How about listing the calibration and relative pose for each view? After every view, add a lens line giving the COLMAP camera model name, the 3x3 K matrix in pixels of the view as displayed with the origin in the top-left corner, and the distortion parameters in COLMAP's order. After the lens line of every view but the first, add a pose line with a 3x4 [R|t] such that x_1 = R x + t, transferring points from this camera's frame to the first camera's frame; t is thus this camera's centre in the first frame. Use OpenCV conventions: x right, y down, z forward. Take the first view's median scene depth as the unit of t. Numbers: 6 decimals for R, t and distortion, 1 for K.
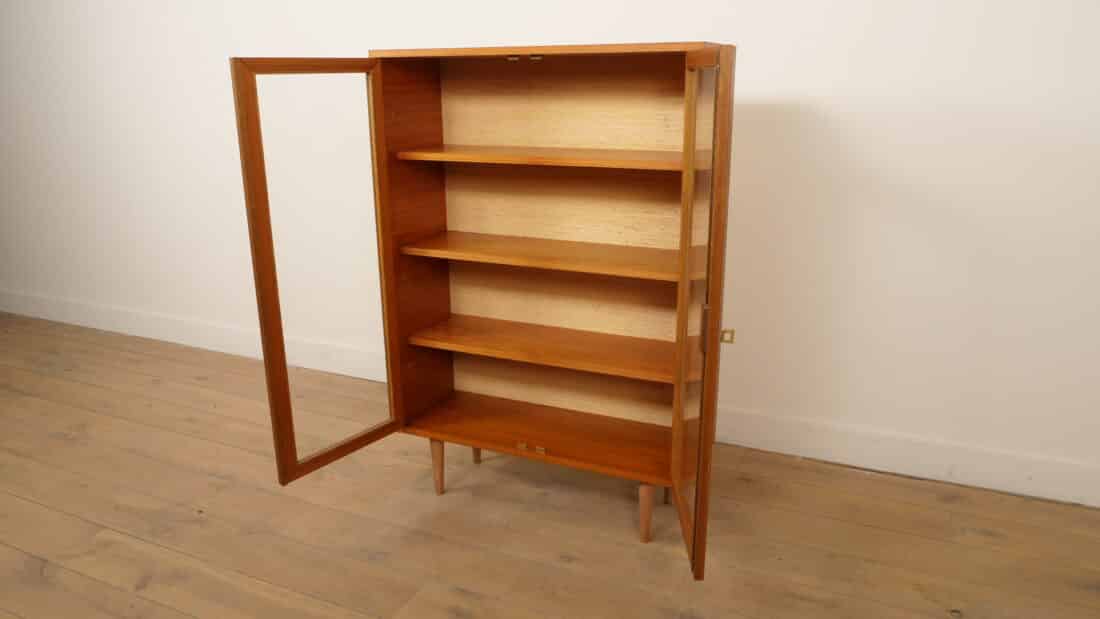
lens RADIAL K [[792.4, 0, 549.6], [0, 792.4, 319.8], [0, 0, 1]] dist [-0.045869, 0.004494]
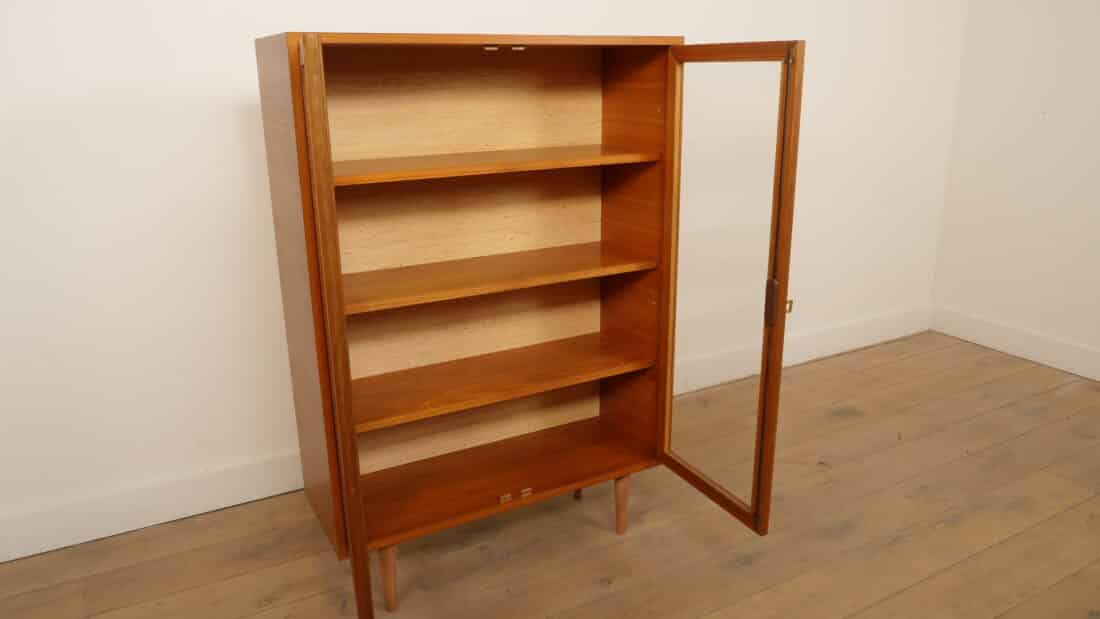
lens RADIAL K [[792.4, 0, 546.8], [0, 792.4, 307.6], [0, 0, 1]] dist [-0.045869, 0.004494]
pose [[0.596893, -0.229370, 0.768835, -0.584219], [0.239492, 0.965514, 0.102114, -0.110179], [-0.765743, 0.123178, 0.631241, 0.371187]]
